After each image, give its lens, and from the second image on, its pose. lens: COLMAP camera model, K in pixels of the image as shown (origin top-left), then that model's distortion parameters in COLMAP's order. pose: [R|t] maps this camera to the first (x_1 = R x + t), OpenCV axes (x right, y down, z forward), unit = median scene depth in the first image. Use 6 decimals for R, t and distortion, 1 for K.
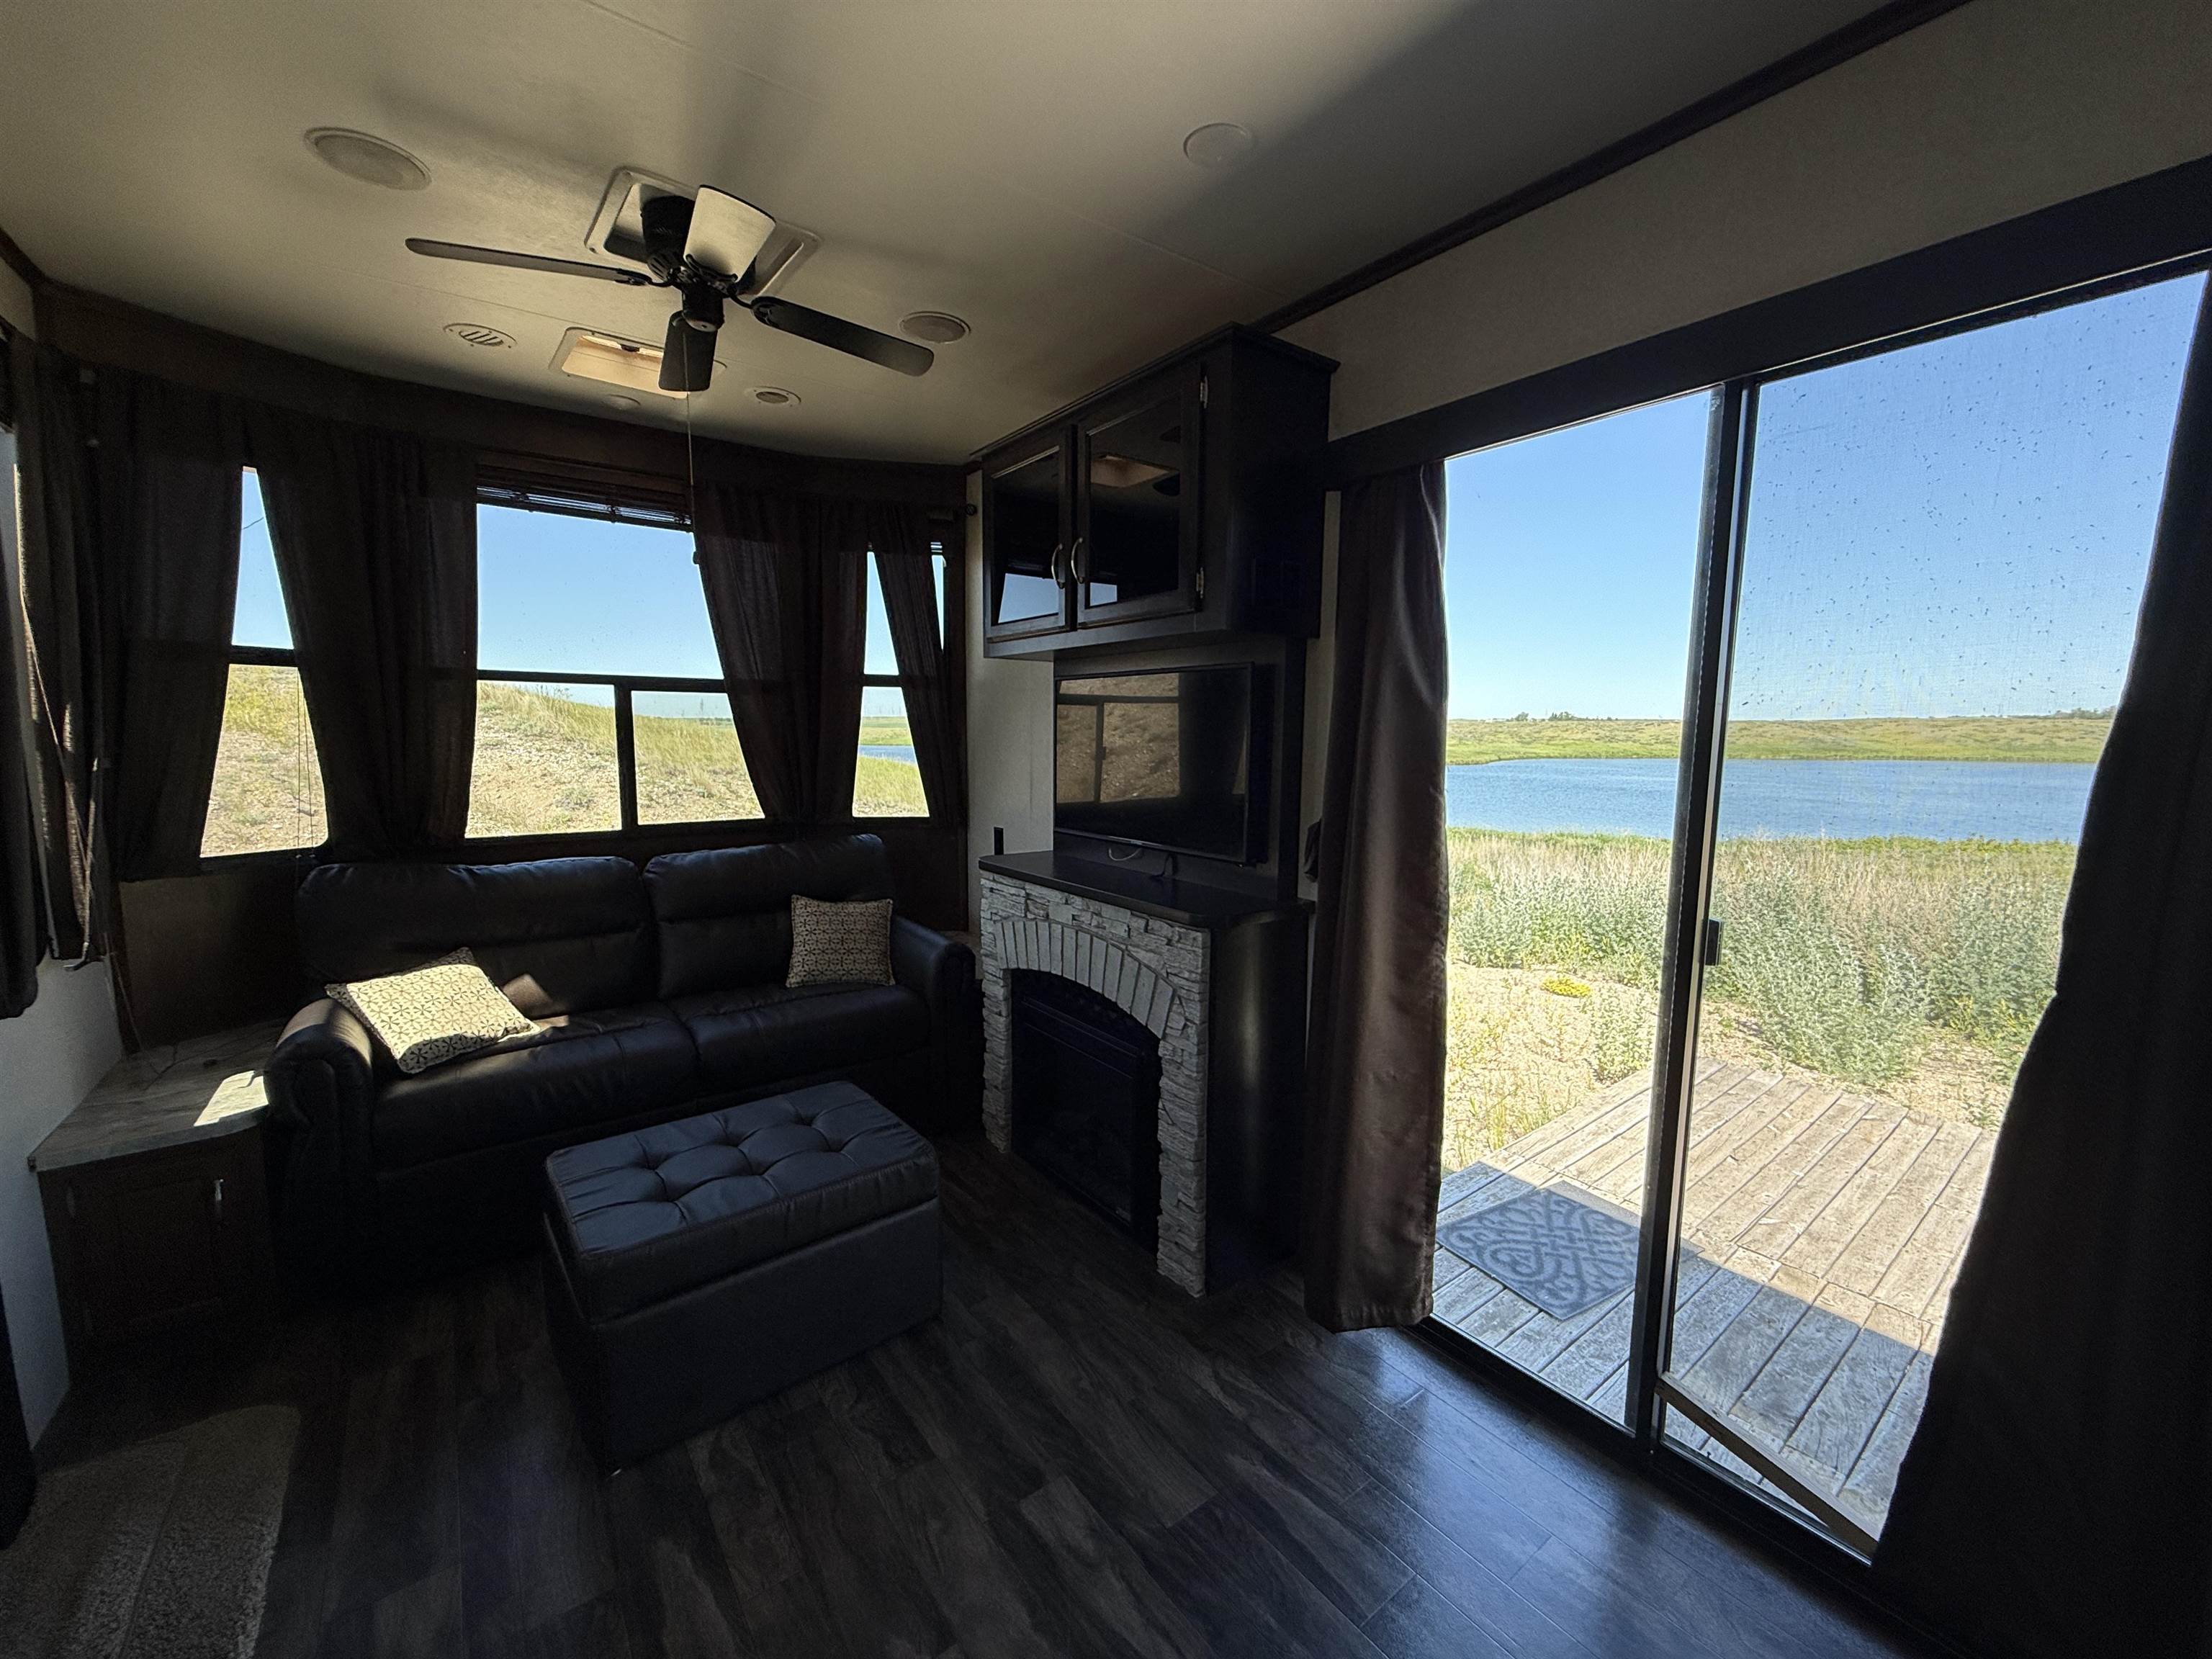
lens RADIAL K [[878.4, 0, 1101.5], [0, 878.4, 833.5], [0, 0, 1]] dist [0.000391, -0.000104]
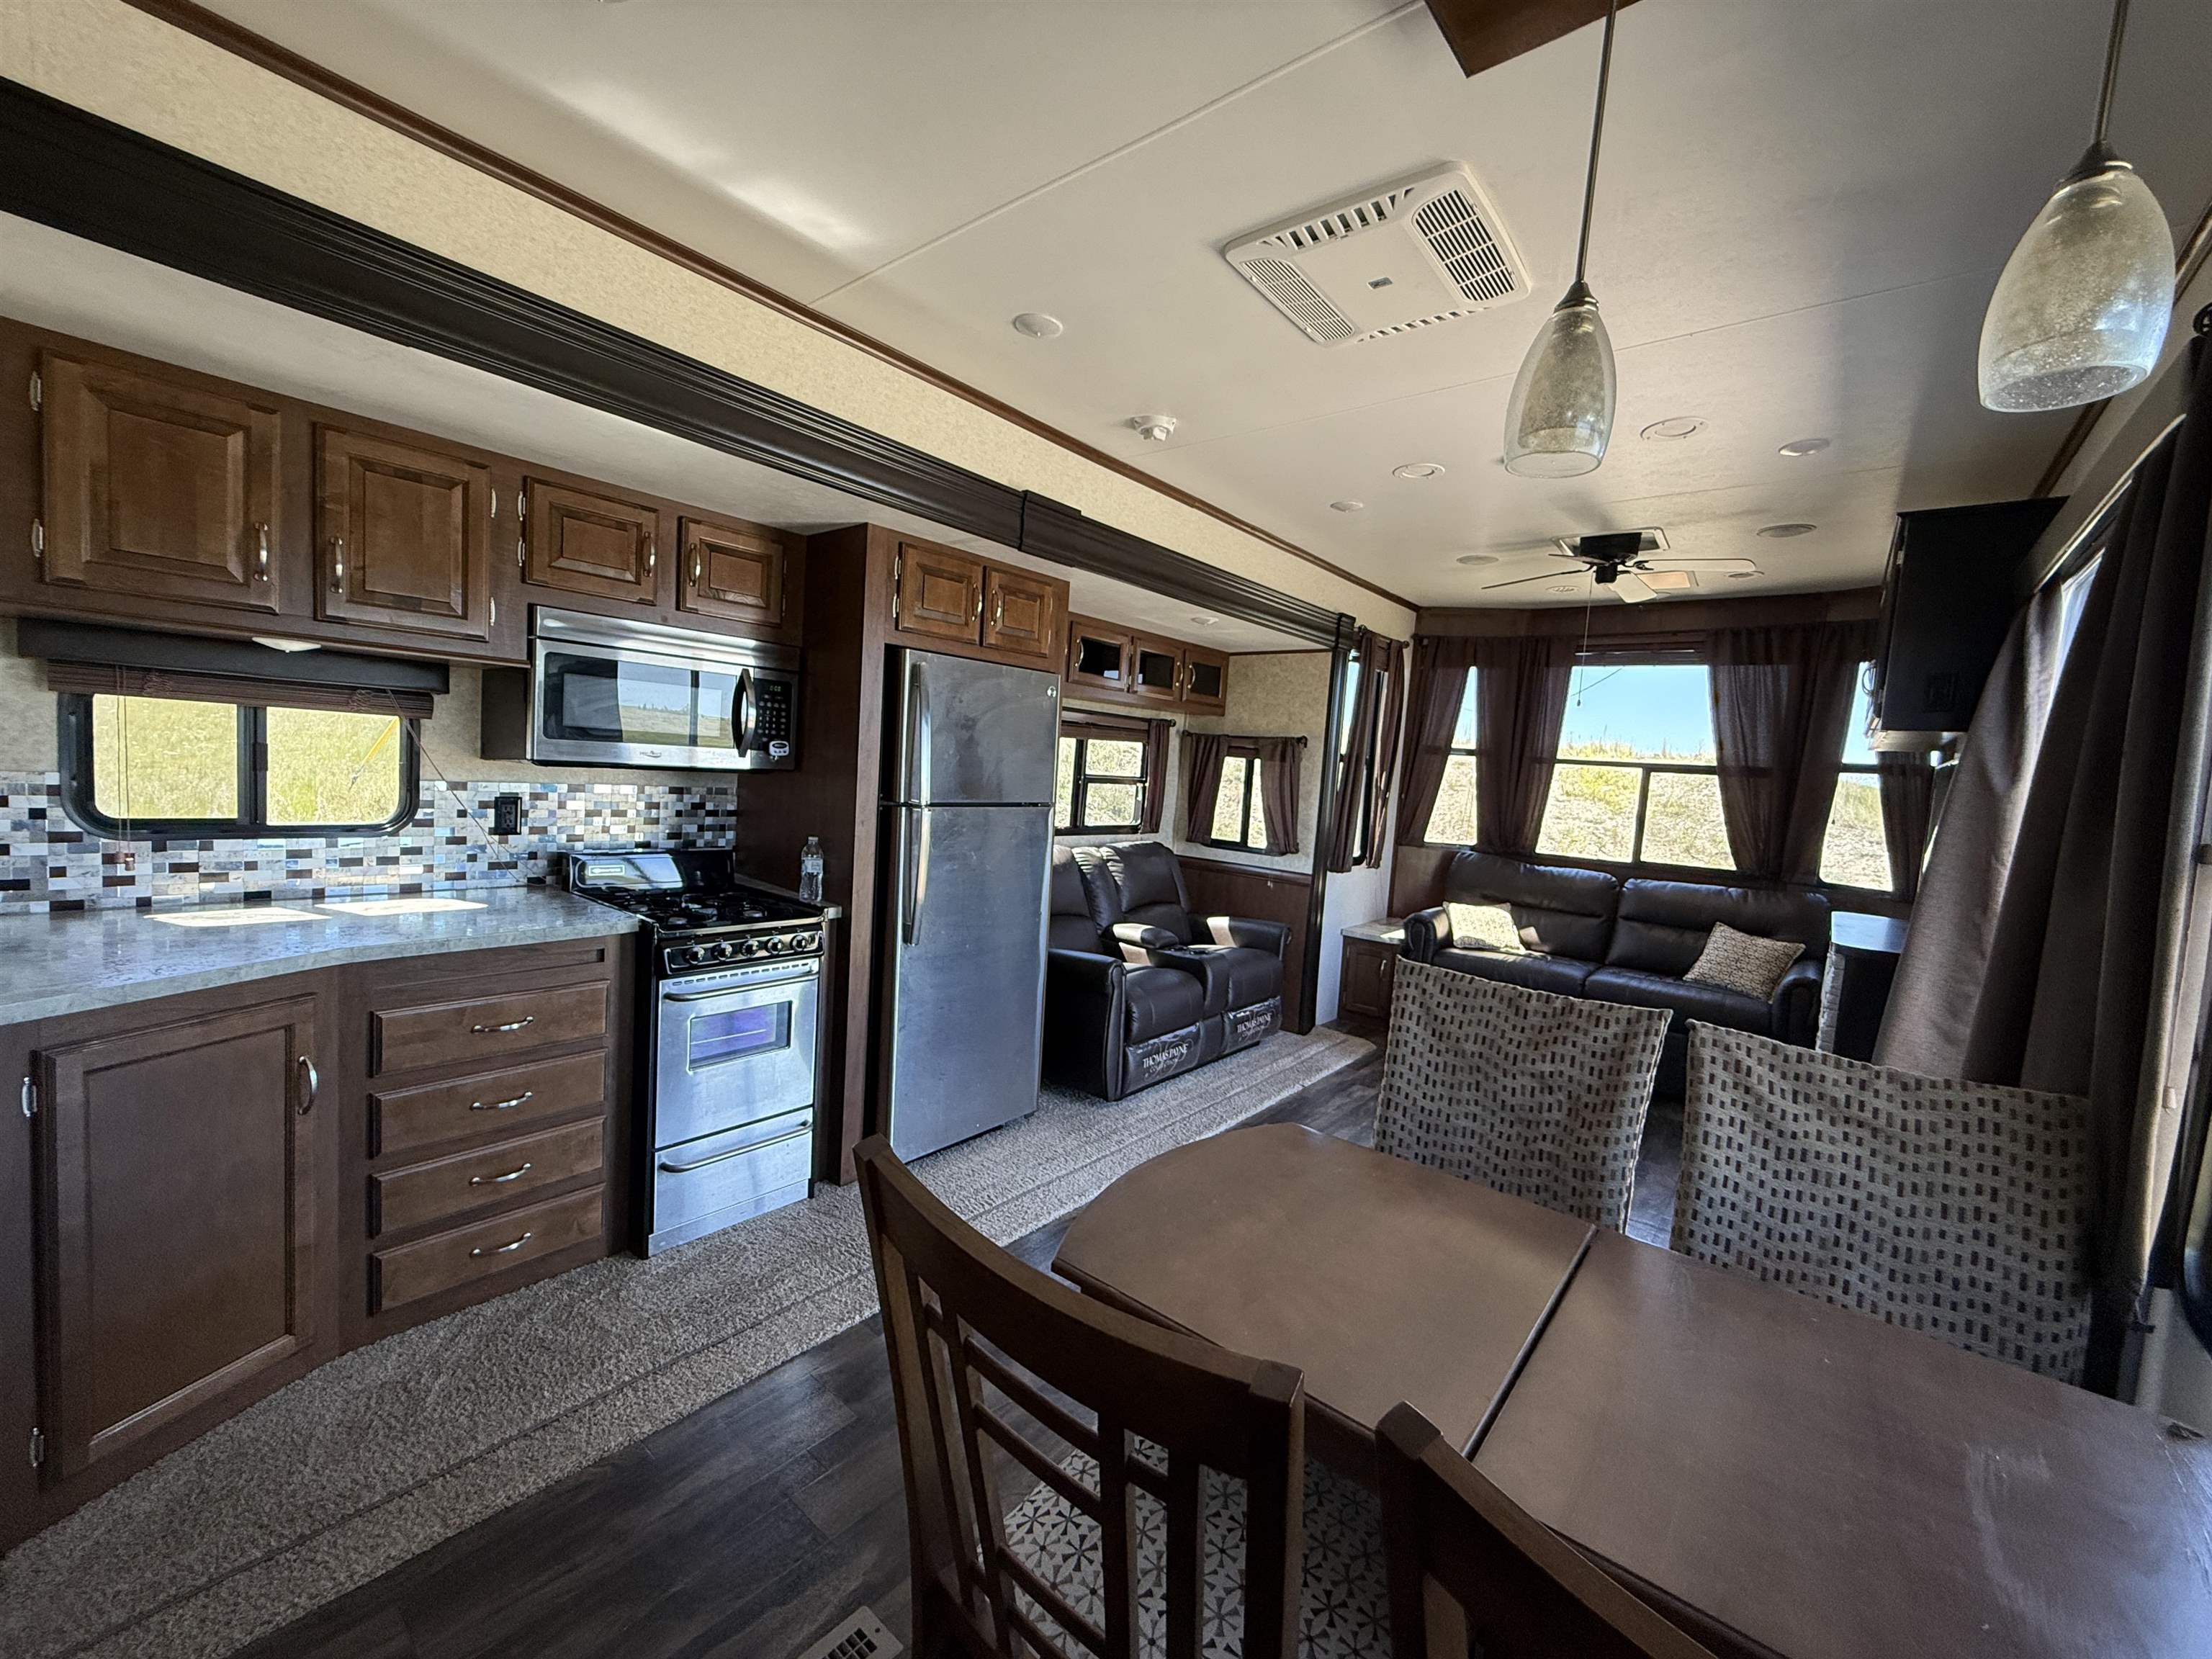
lens RADIAL K [[878.4, 0, 1109.6], [0, 878.4, 835.3], [0, 0, 1]] dist [0.000391, -0.000104]
pose [[0.245940, 0.083686, -0.965666, 1.071478], [-0.177656, 0.983281, 0.039966, 0.075681], [0.952865, 0.161727, 0.256695, -0.396787]]
